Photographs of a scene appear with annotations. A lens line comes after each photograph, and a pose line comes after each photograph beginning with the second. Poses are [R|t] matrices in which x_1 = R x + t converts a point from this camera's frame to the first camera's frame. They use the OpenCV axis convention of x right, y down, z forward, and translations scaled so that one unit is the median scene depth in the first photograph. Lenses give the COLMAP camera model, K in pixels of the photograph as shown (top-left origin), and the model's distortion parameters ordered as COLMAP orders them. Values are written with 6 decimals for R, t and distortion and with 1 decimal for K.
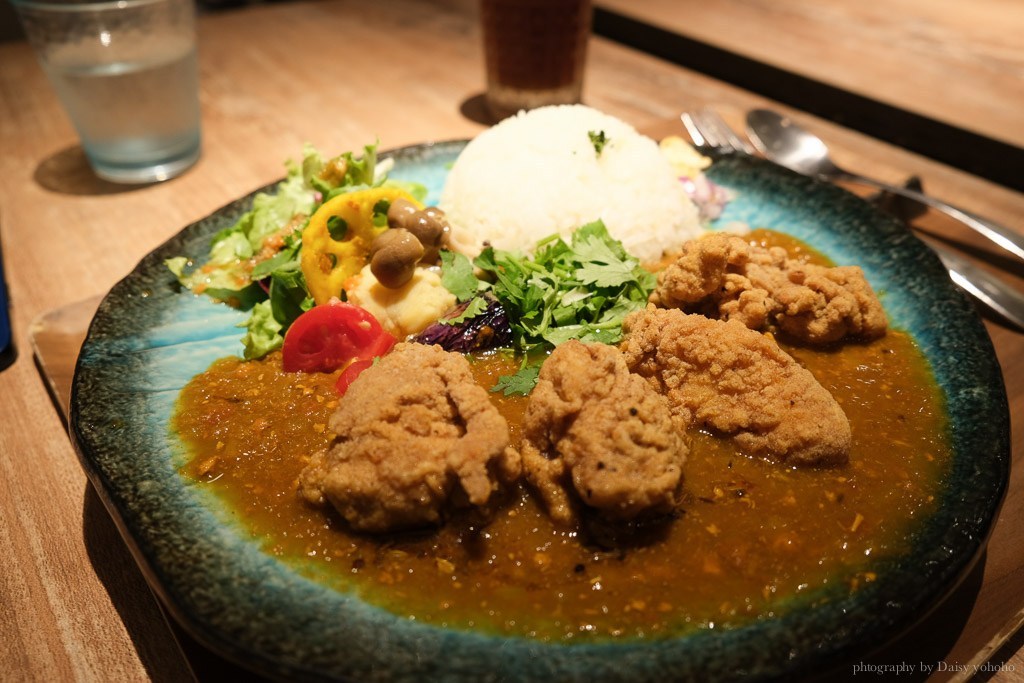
lens RADIAL K [[744.1, 0, 512.0], [0, 744.1, 341.5], [0, 0, 1]] dist [-0.056800, 0.000228]
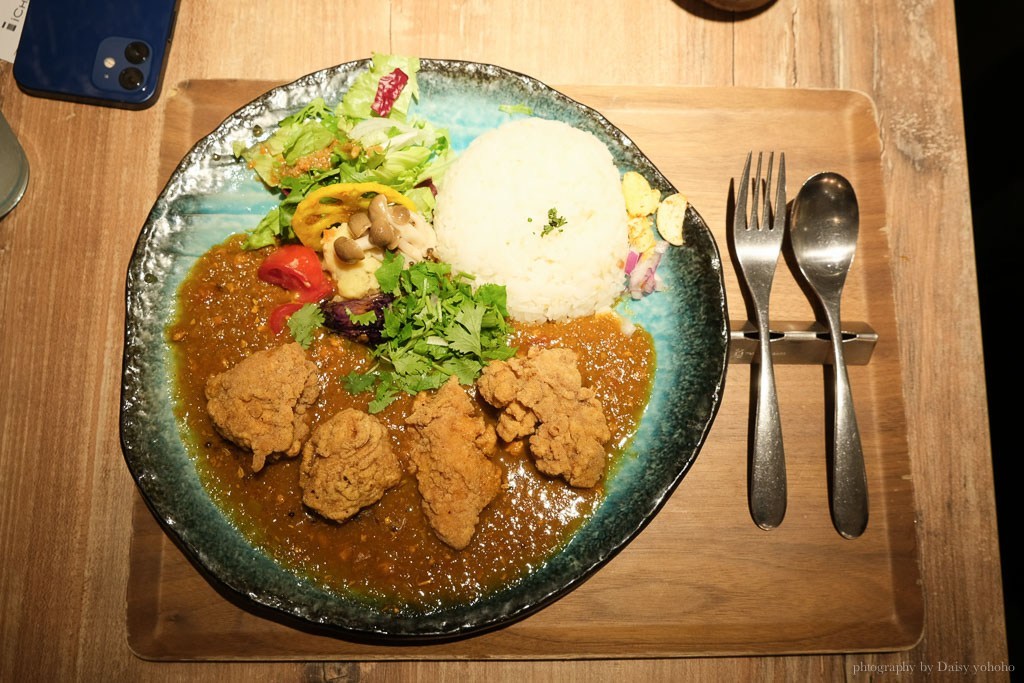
lens RADIAL K [[744.1, 0, 512.0], [0, 744.1, 341.5], [0, 0, 1]] dist [-0.056800, 0.000228]
pose [[0.823522, 0.562701, -0.071967, 0.309633], [-0.431104, 0.703232, 0.565344, -0.940449], [0.368729, -0.434548, 0.821710, -0.137386]]
